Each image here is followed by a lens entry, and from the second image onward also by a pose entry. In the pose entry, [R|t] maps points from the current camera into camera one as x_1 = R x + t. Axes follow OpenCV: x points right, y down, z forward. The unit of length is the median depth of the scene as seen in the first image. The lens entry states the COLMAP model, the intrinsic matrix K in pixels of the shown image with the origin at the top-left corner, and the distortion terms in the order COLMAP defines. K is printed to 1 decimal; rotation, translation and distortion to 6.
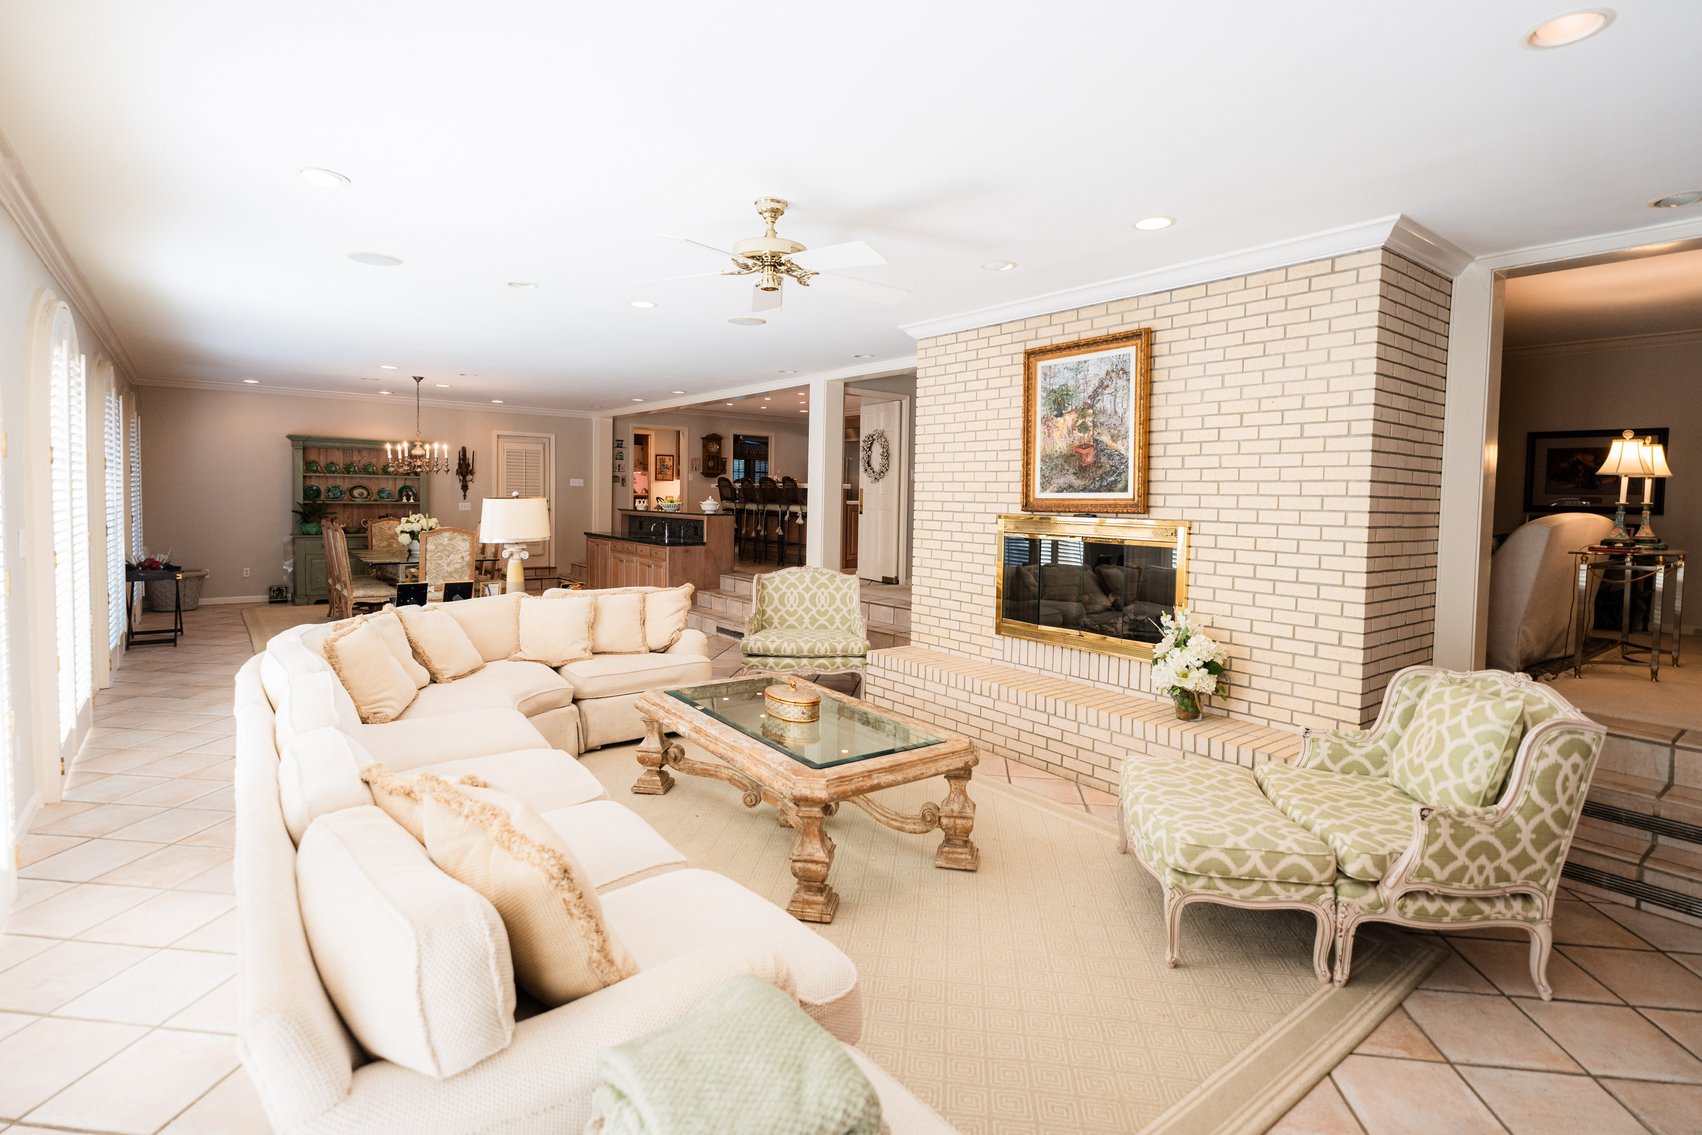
lens RADIAL K [[830.1, 0, 857.8], [0, 830.1, 545.4], [0, 0, 1]] dist [0.001579, 0.000246]
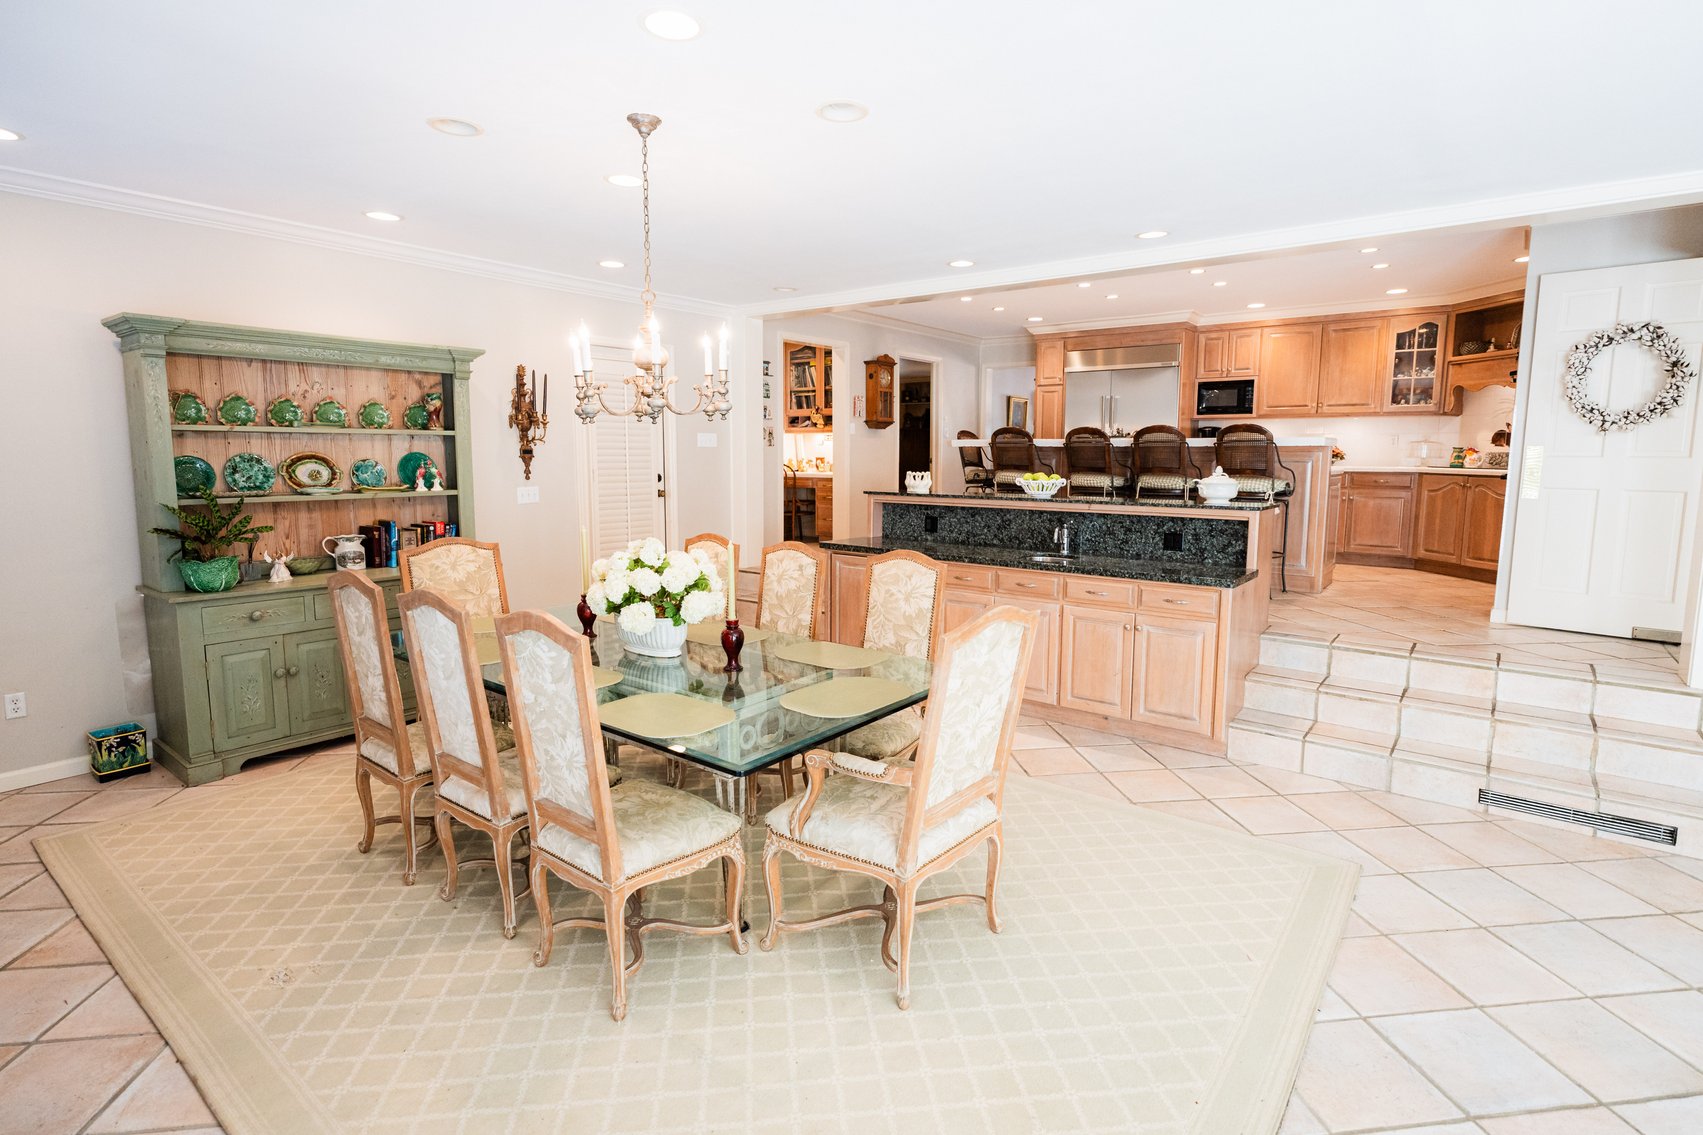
lens RADIAL K [[830.5, 0, 858.3], [0, 830.5, 545.4], [0, 0, 1]] dist [0.001579, 0.000246]
pose [[0.971812, -0.042329, 0.231925, -0.436508], [0.029741, 0.997902, 0.057509, -0.043375], [-0.233873, -0.048991, 0.971032, 0.541242]]
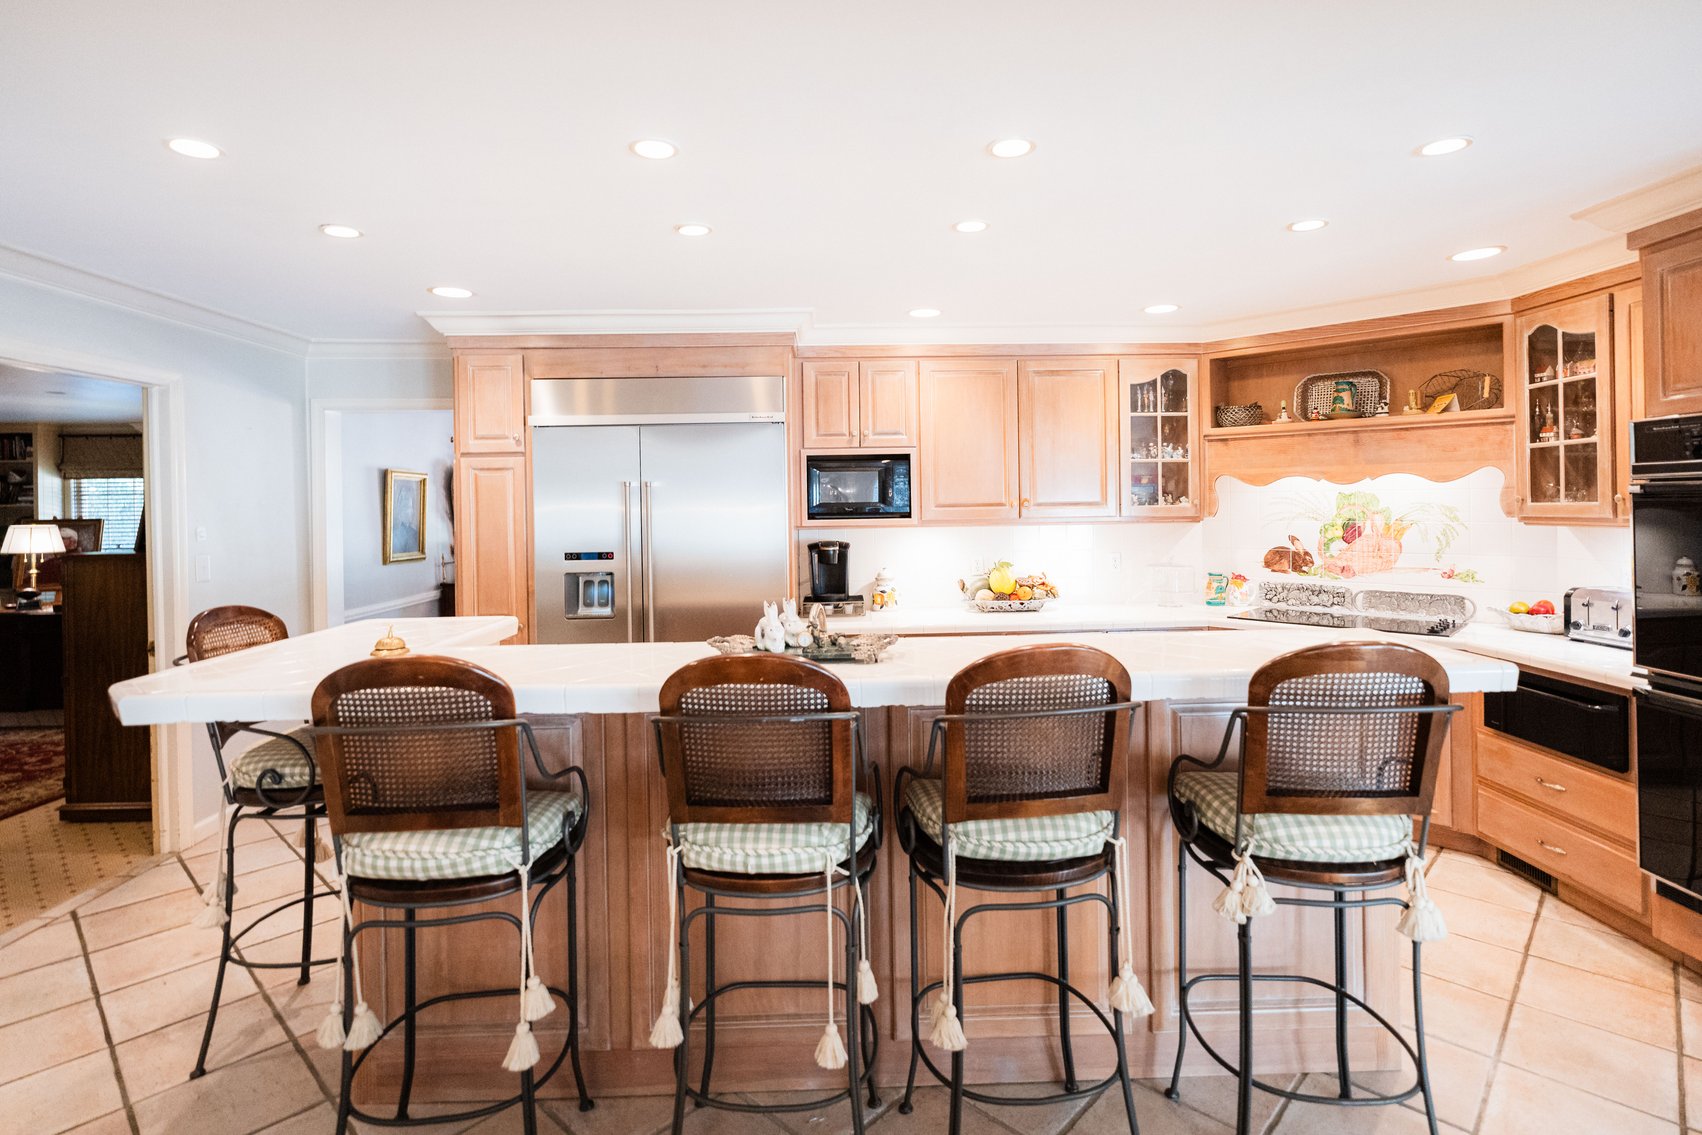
lens RADIAL K [[839.4, 0, 859.2], [0, 839.4, 502.5], [0, 0, 1]] dist [0.001251, 0.001403]
pose [[0.595989, -0.031135, 0.802389, -0.249078], [0.078403, 0.996730, -0.019558, -0.108827], [-0.799156, 0.074566, 0.596481, 0.966681]]
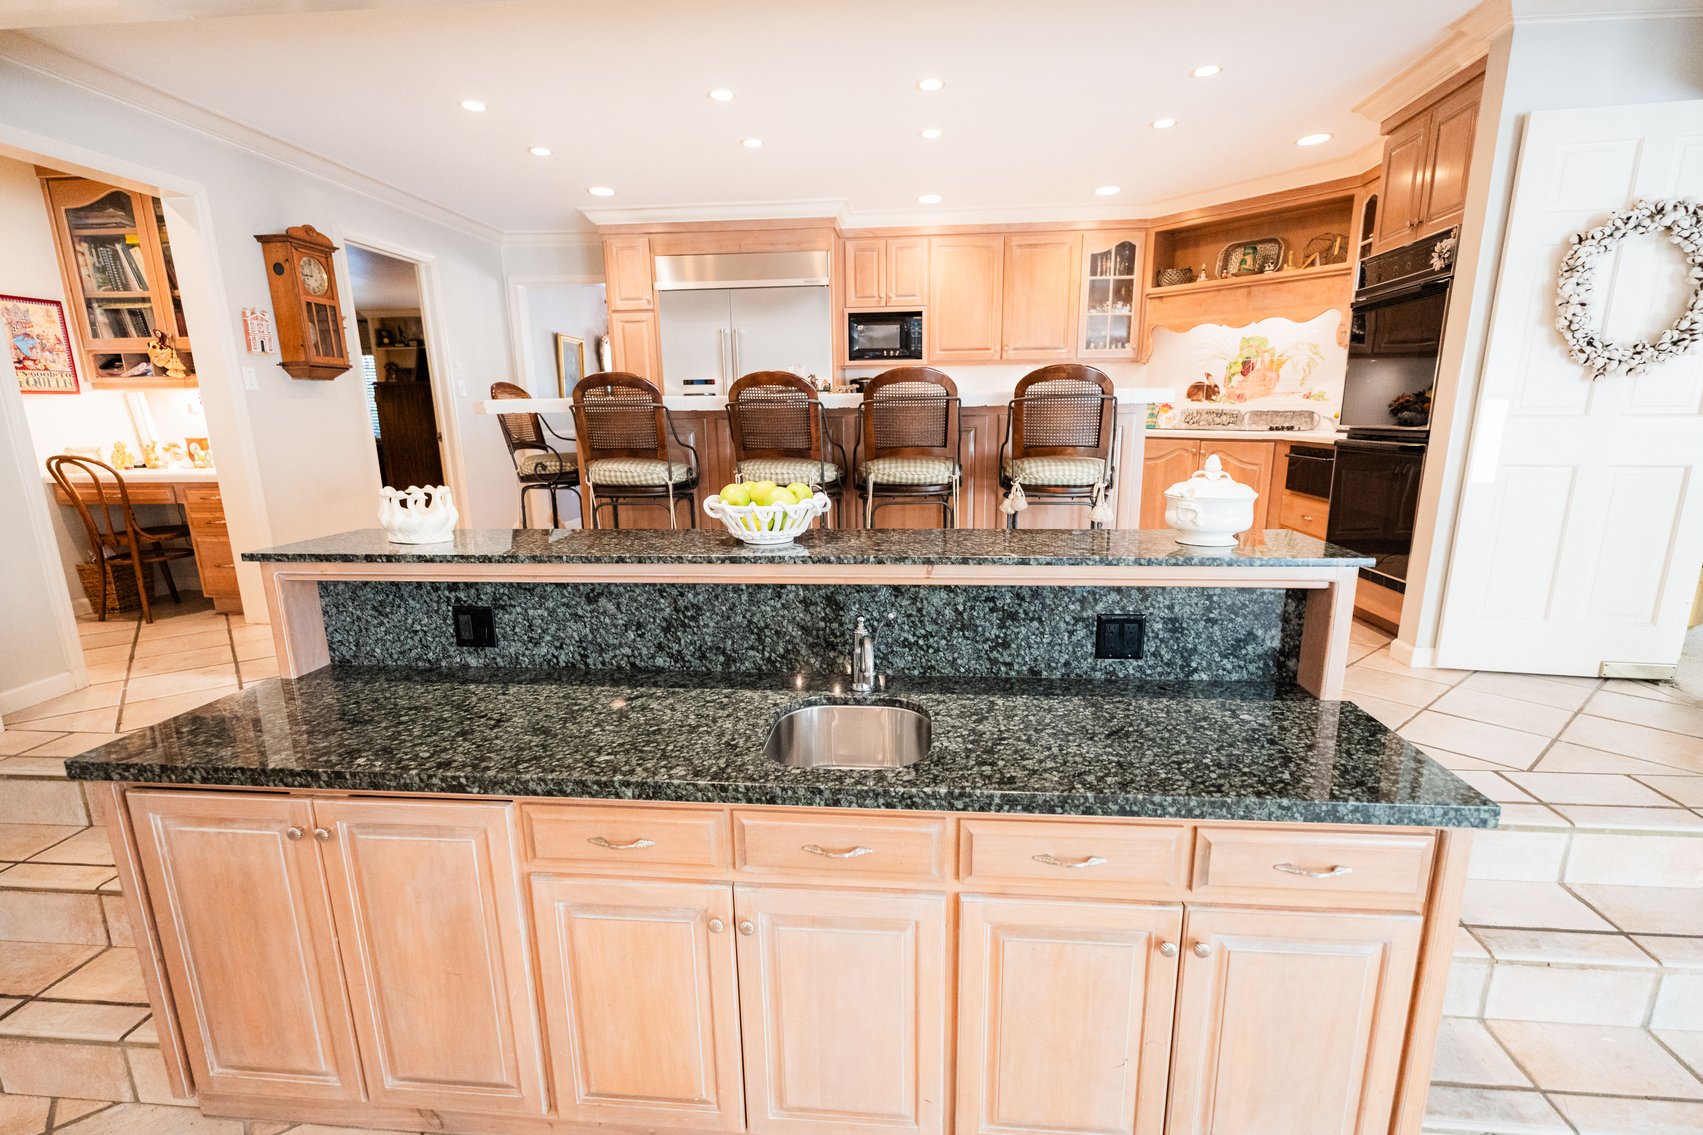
lens RADIAL K [[786.2, 0, 858.2], [0, 786.2, 592.0], [0, 0, 1]] dist [0.001474, 0.000213]
pose [[0.690284, -0.192420, 0.697483, -0.335395], [0.071370, 0.977395, 0.199009, -0.064158], [-0.720010, -0.087593, 0.688413, 0.845637]]
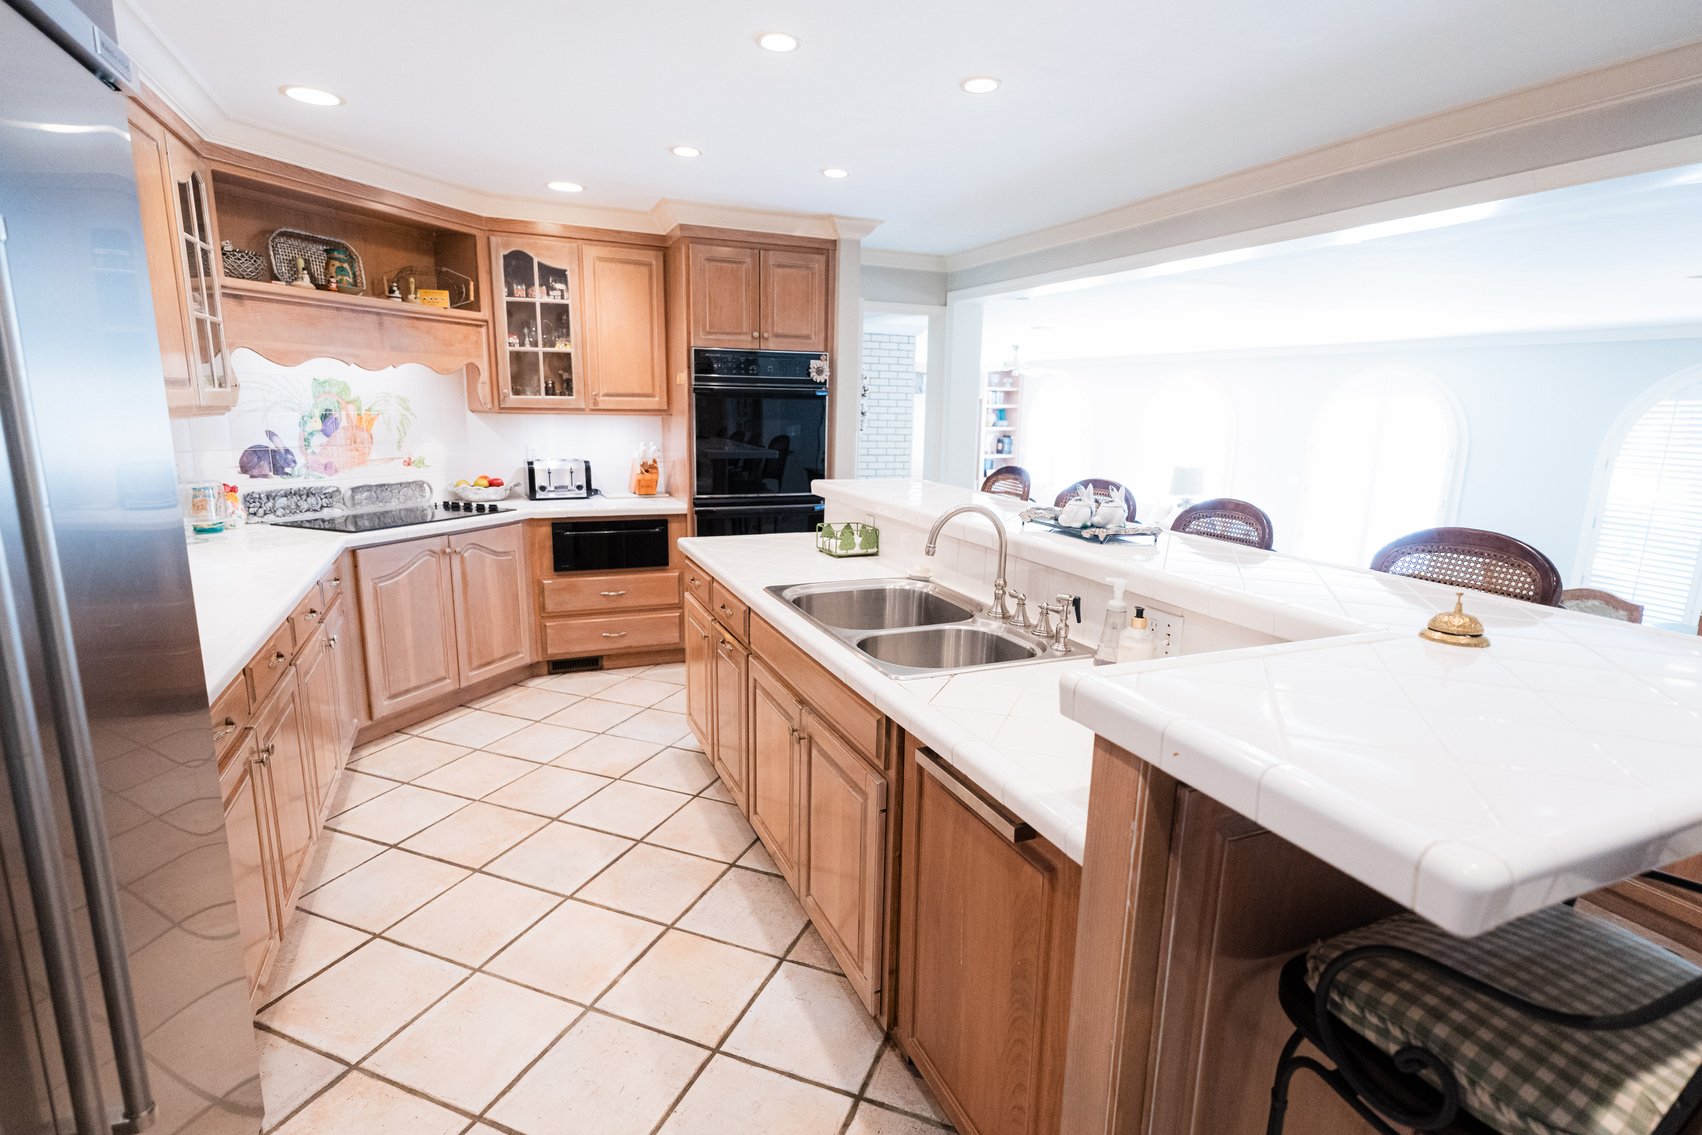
lens RADIAL K [[843.0, 0, 847.0], [0, 843.0, 583.6], [0, 0, 1]] dist [0.001467, 0.000535]
pose [[-0.964180, -0.095180, 0.247583, -0.107864], [-0.024953, 0.961810, 0.272578, -0.122026], [-0.264072, 0.256636, -0.929733, 1.297301]]
